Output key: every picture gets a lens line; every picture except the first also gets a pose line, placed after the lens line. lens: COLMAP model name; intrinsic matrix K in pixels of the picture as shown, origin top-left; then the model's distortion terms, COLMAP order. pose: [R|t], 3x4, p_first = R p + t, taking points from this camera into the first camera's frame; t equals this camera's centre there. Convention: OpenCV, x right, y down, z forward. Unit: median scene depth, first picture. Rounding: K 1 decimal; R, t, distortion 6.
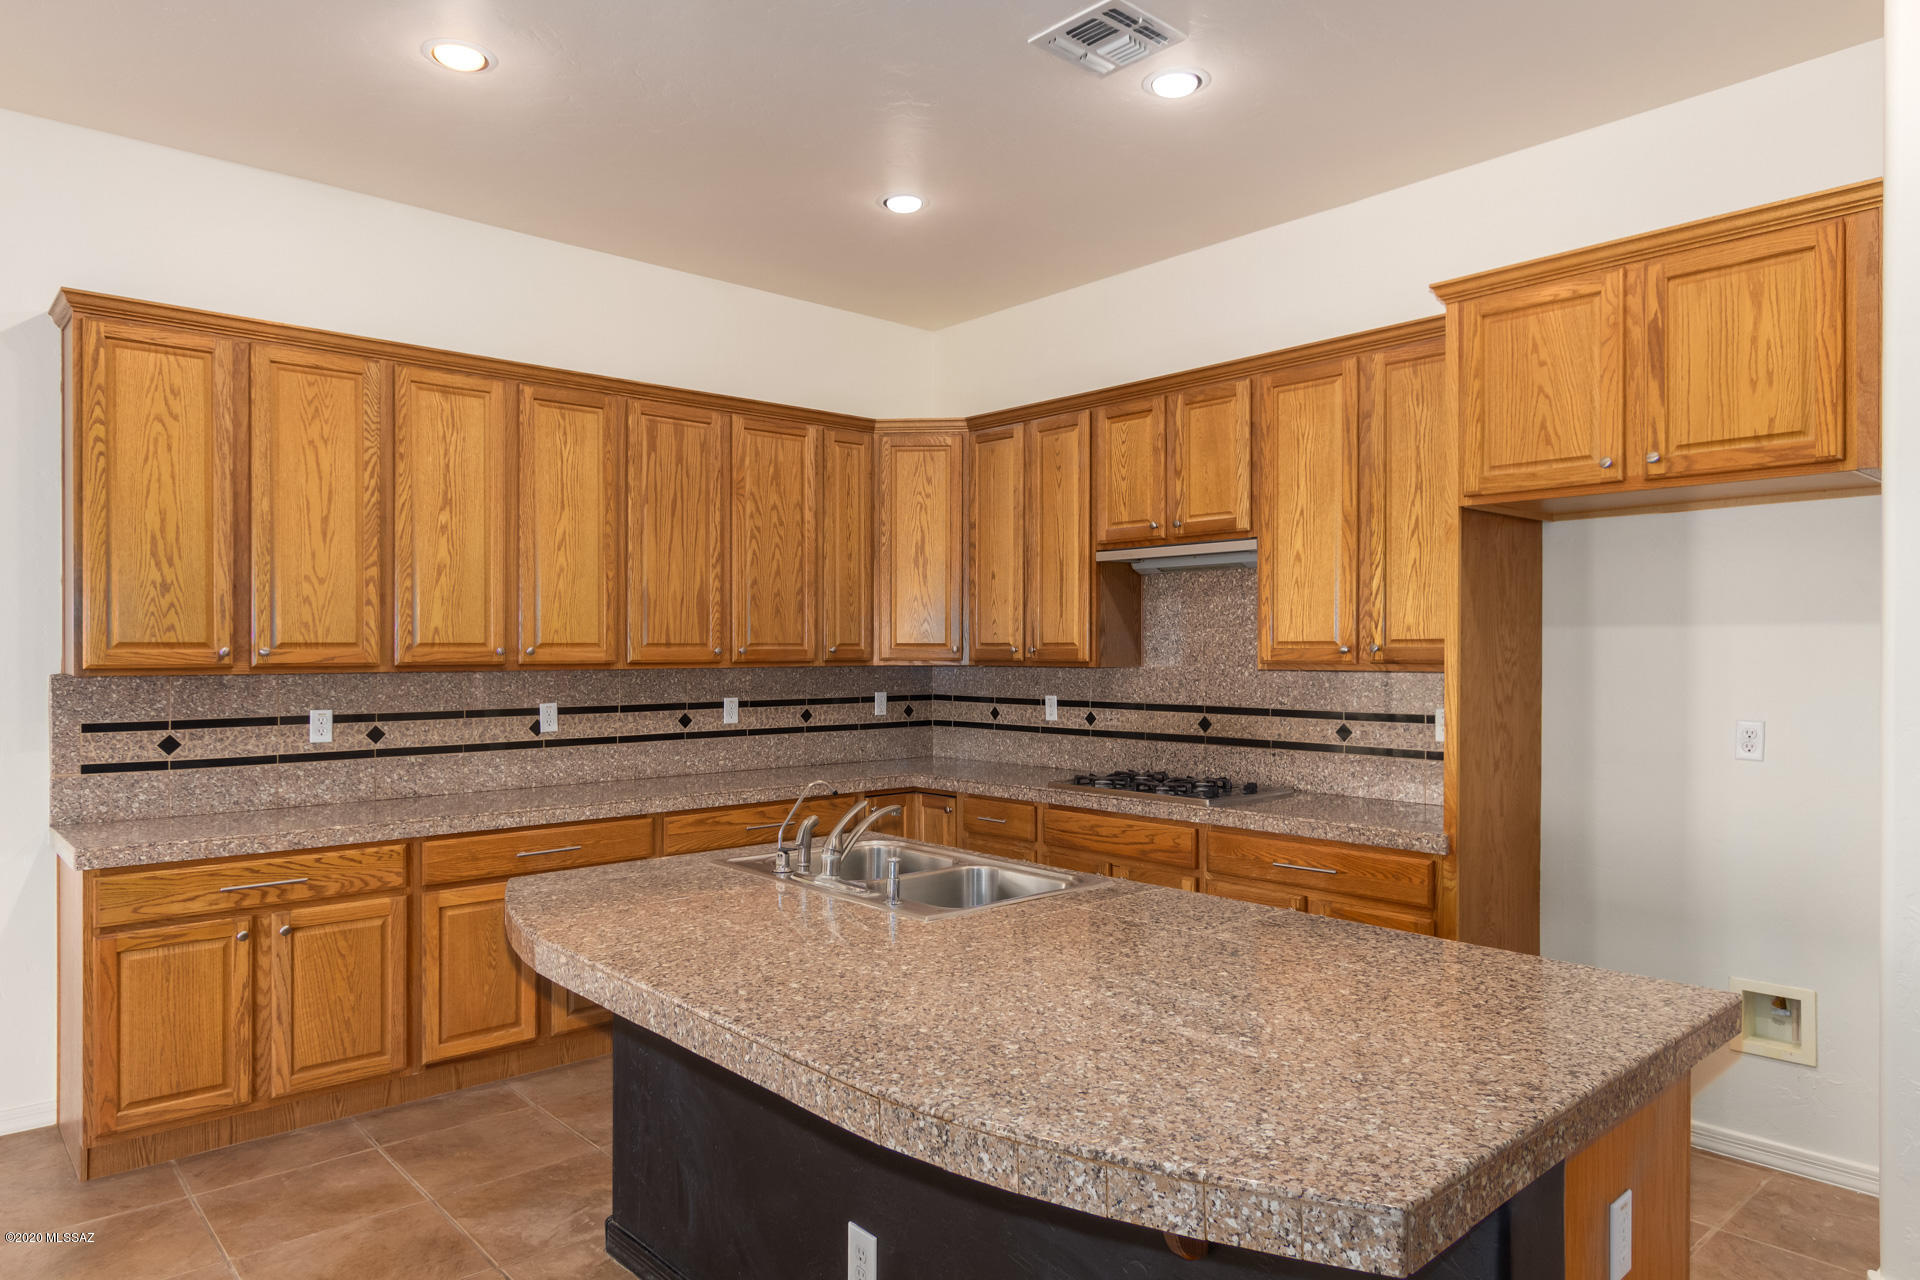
lens RADIAL K [[1191.9, 0, 965.4], [0, 1191.9, 649.4], [0, 0, 1]] dist [0.008146, -0.000659]
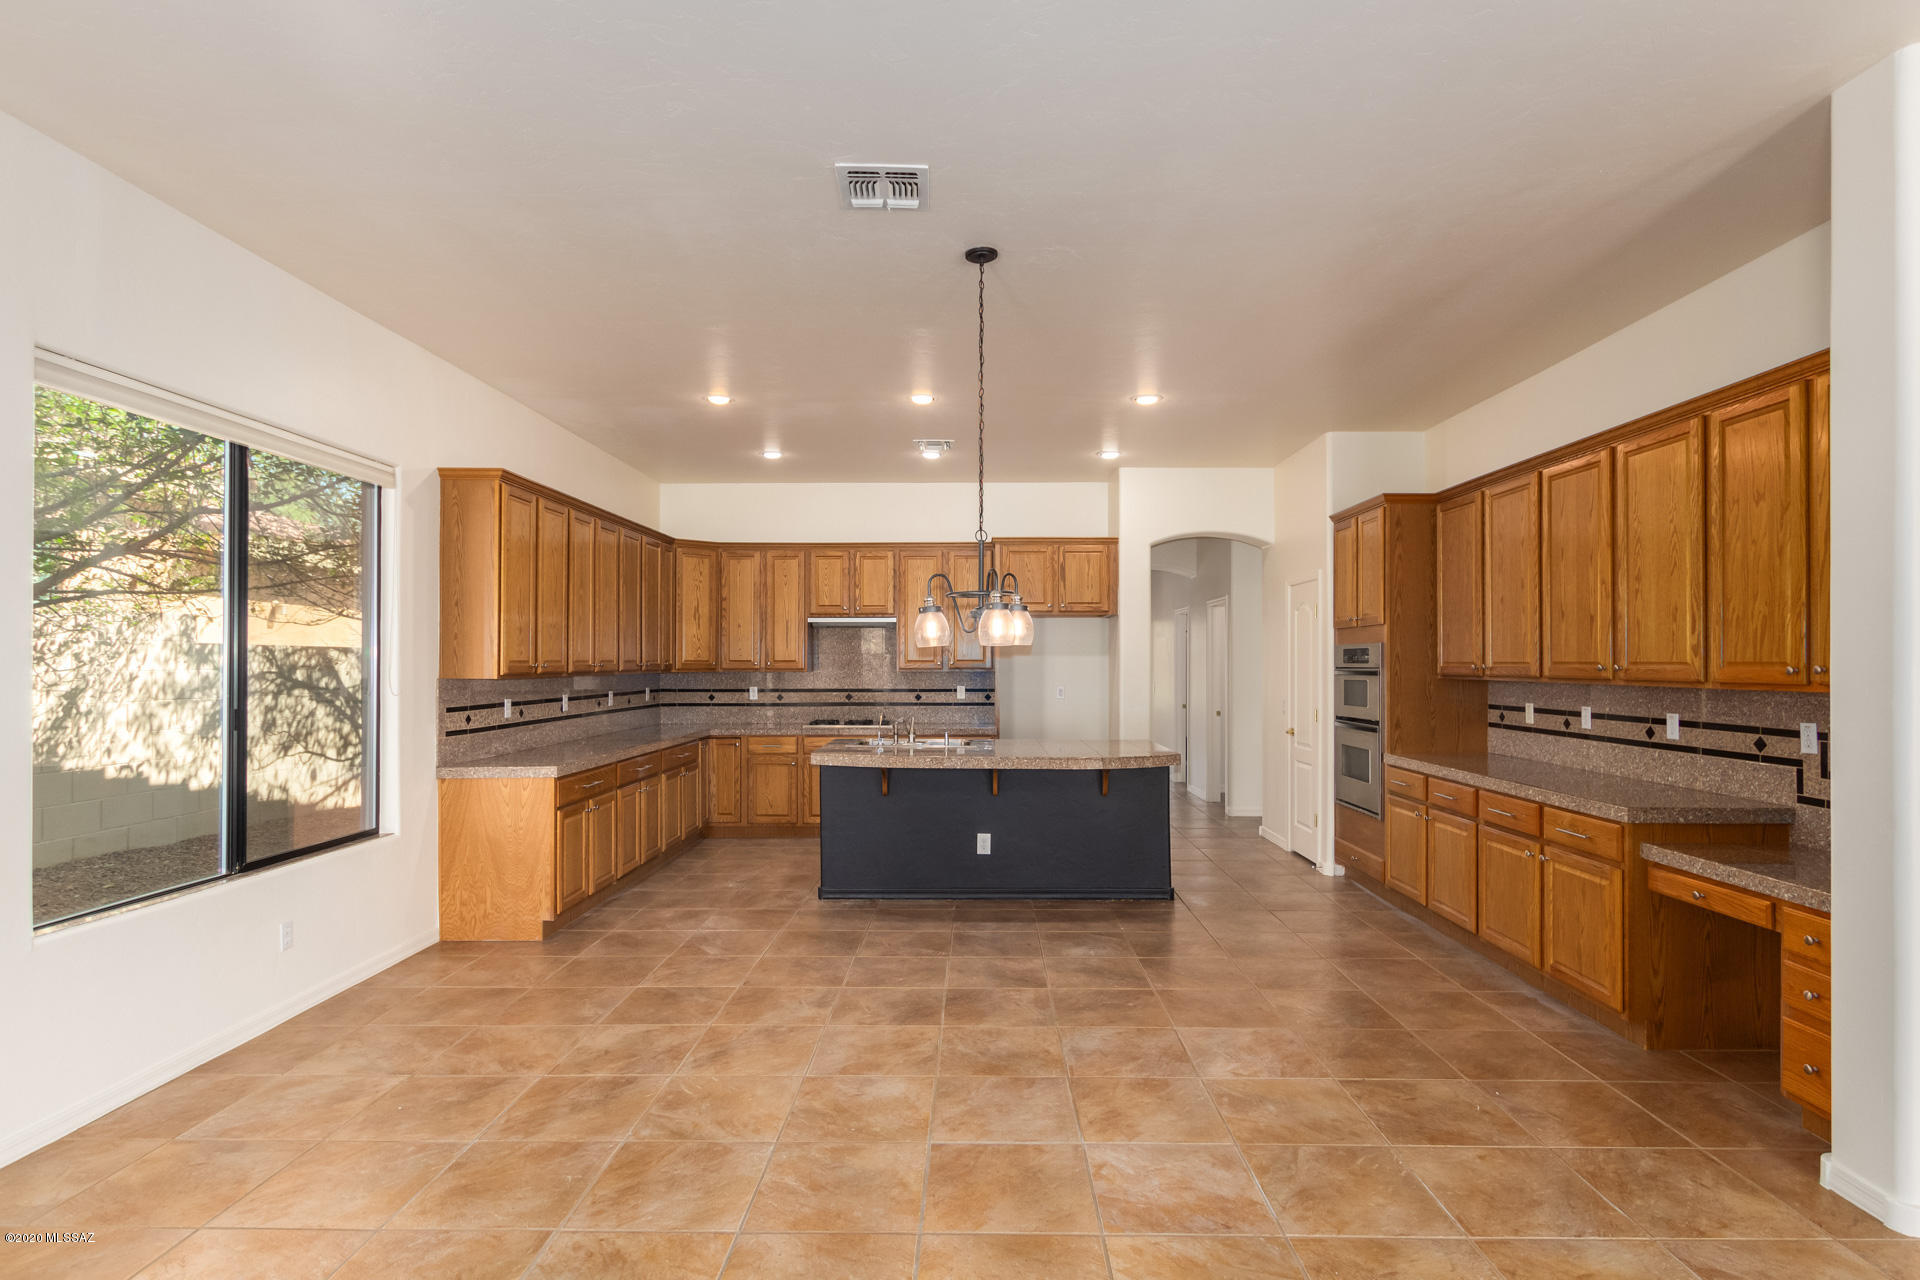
lens RADIAL K [[965.3, 0, 969.8], [0, 965.3, 658.9], [0, 0, 1]] dist [0.007325, -0.003352]
pose [[0.676193, 0.003094, 0.736718, -1.040288], [-0.001103, 0.999994, -0.003188, -0.003281], [-0.736724, 0.001343, 0.676192, -0.408502]]
